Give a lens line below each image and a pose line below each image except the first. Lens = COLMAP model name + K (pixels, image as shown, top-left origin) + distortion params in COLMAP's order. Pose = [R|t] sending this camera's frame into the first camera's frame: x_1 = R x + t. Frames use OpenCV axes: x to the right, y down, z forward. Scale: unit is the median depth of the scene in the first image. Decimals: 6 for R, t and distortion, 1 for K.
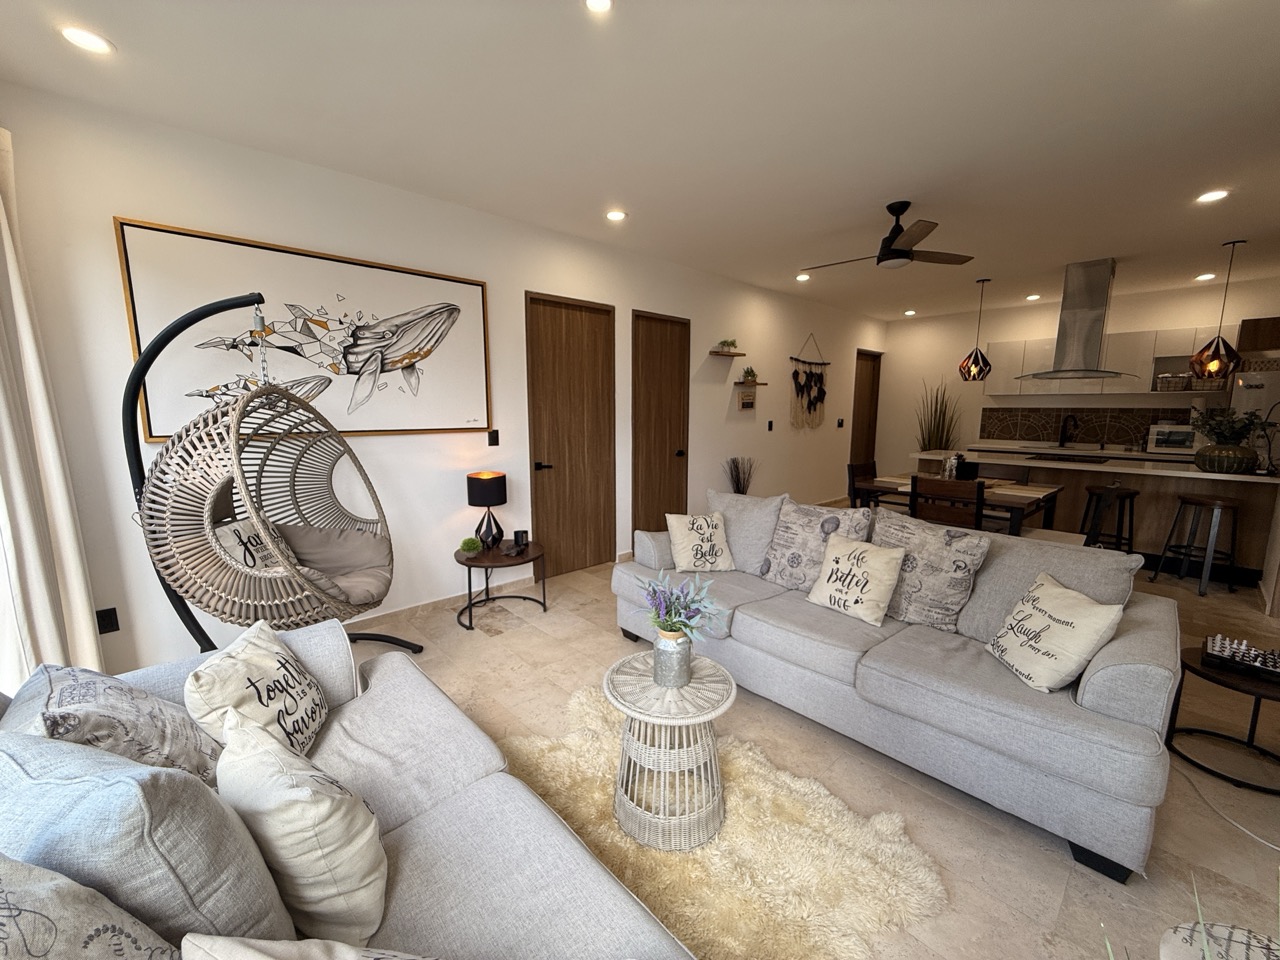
lens RADIAL K [[509.5, 0, 636.4], [0, 509.5, 482.6], [0, 0, 1]] dist [-0.002210, 0.000171]
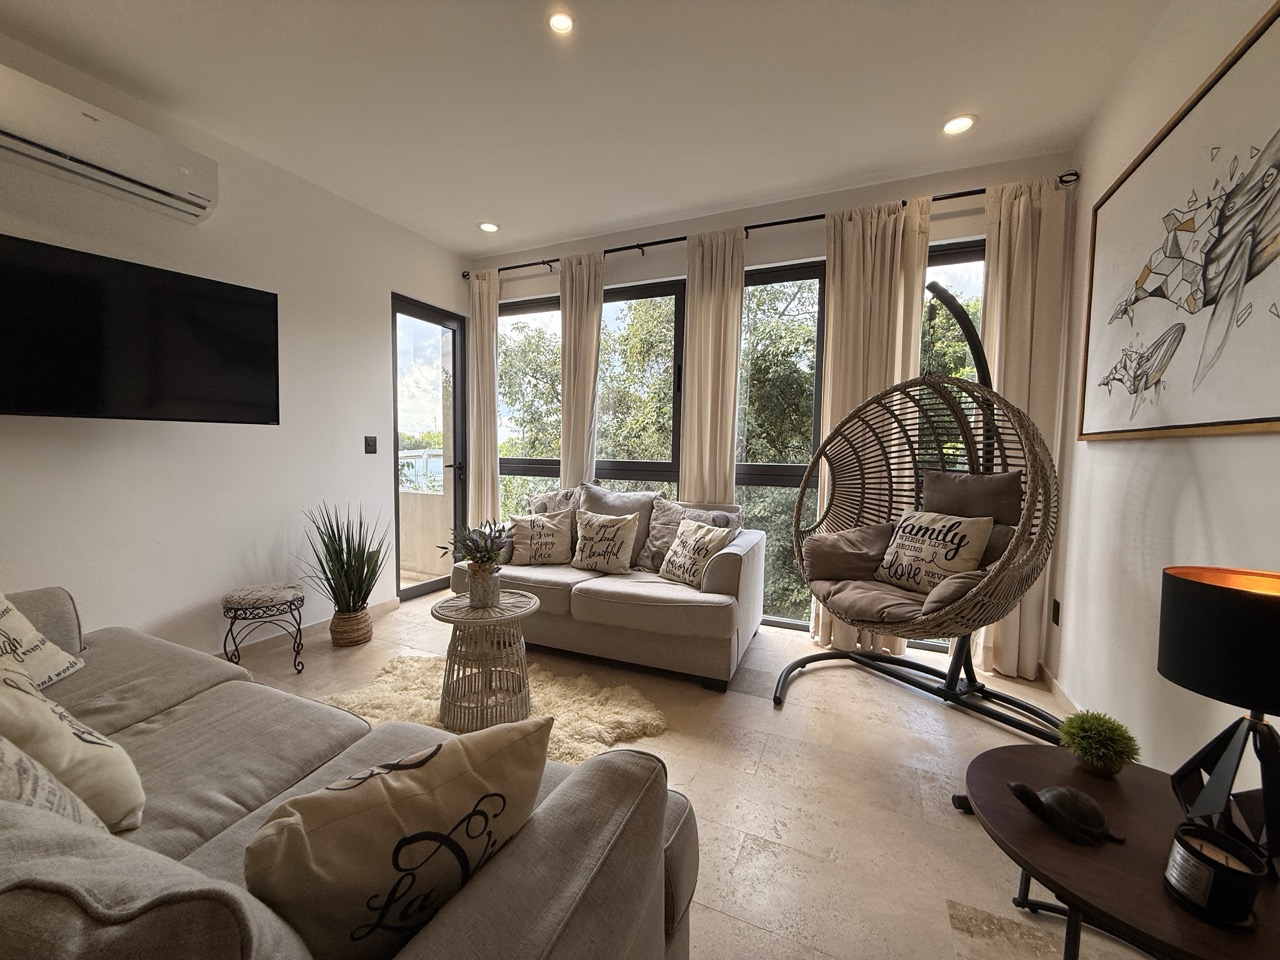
lens RADIAL K [[509.5, 0, 636.4], [0, 509.5, 482.6], [0, 0, 1]] dist [-0.002210, 0.000171]
pose [[-0.922677, 0.011938, -0.385388, 0.127856], [-0.072919, 0.976081, 0.204815, -0.117983], [0.378615, 0.217080, -0.899737, 1.357336]]
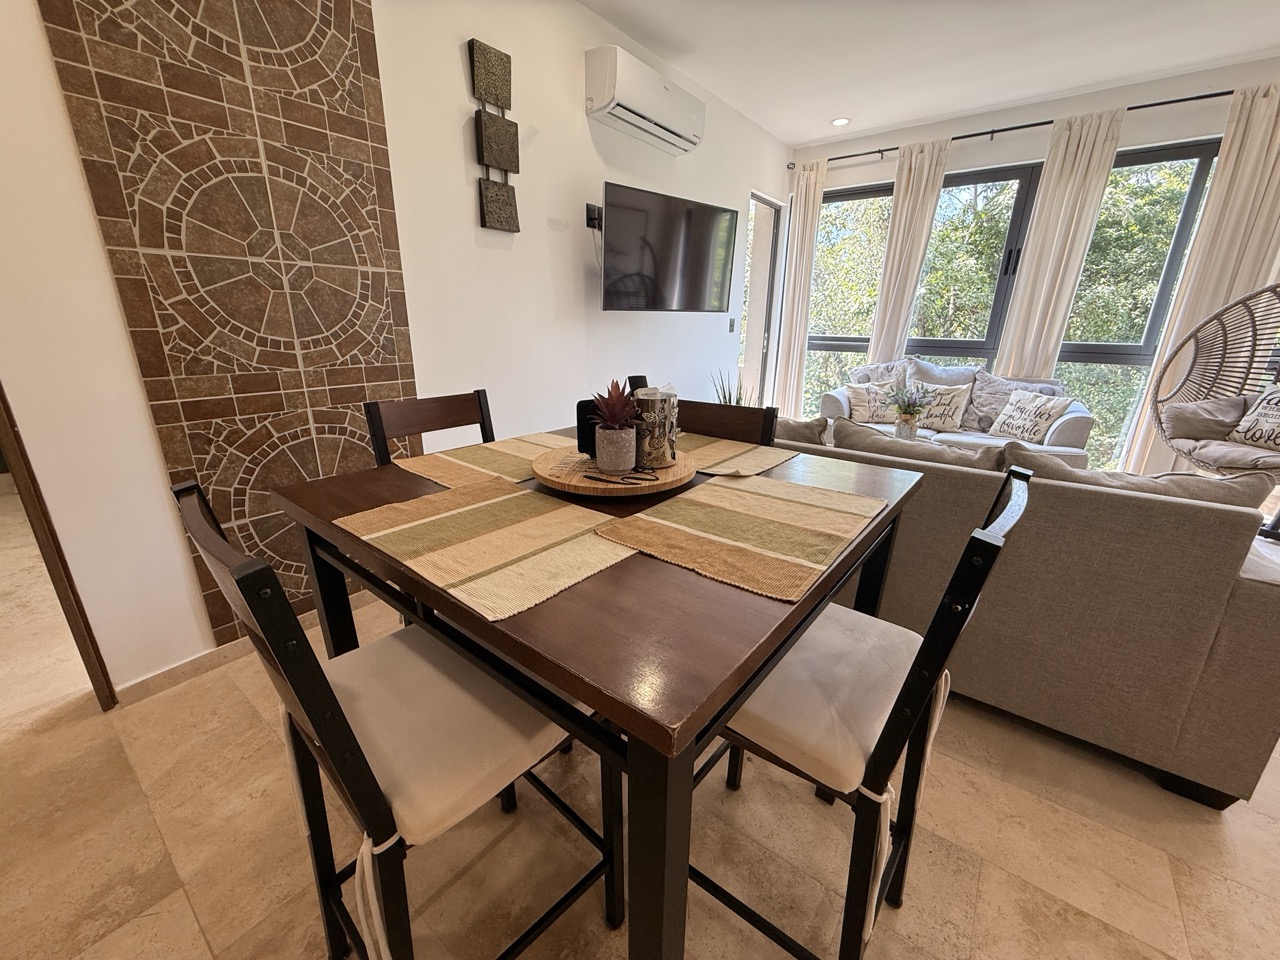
lens RADIAL K [[509.5, 0, 636.4], [0, 509.5, 482.6], [0, 0, 1]] dist [-0.002210, 0.000171]
pose [[-0.986058, 0.040378, -0.161430, 0.809852], [-0.036084, 0.895145, 0.444312, -0.162428], [0.162443, 0.443943, -0.881208, 1.545223]]
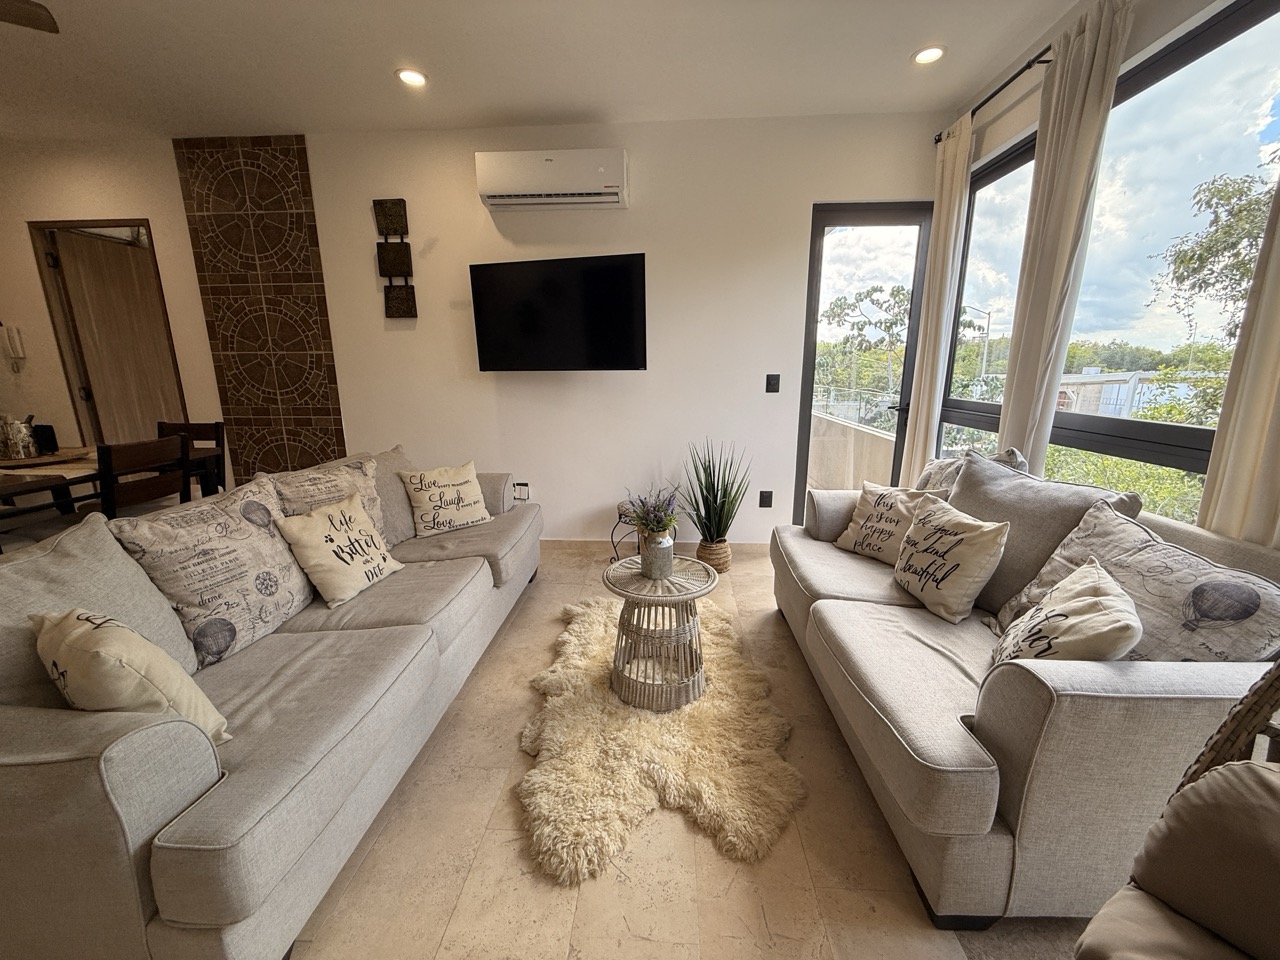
lens RADIAL K [[512.5, 0, 640.0], [0, 512.5, 480.0], [0, 0, 1]] dist [-0.000031, -0.000035]
pose [[-0.687176, -0.153922, 0.709998, -0.423839], [0.116068, 0.941484, 0.316443, -0.110617], [-0.717159, 0.299860, -0.629099, 1.036231]]
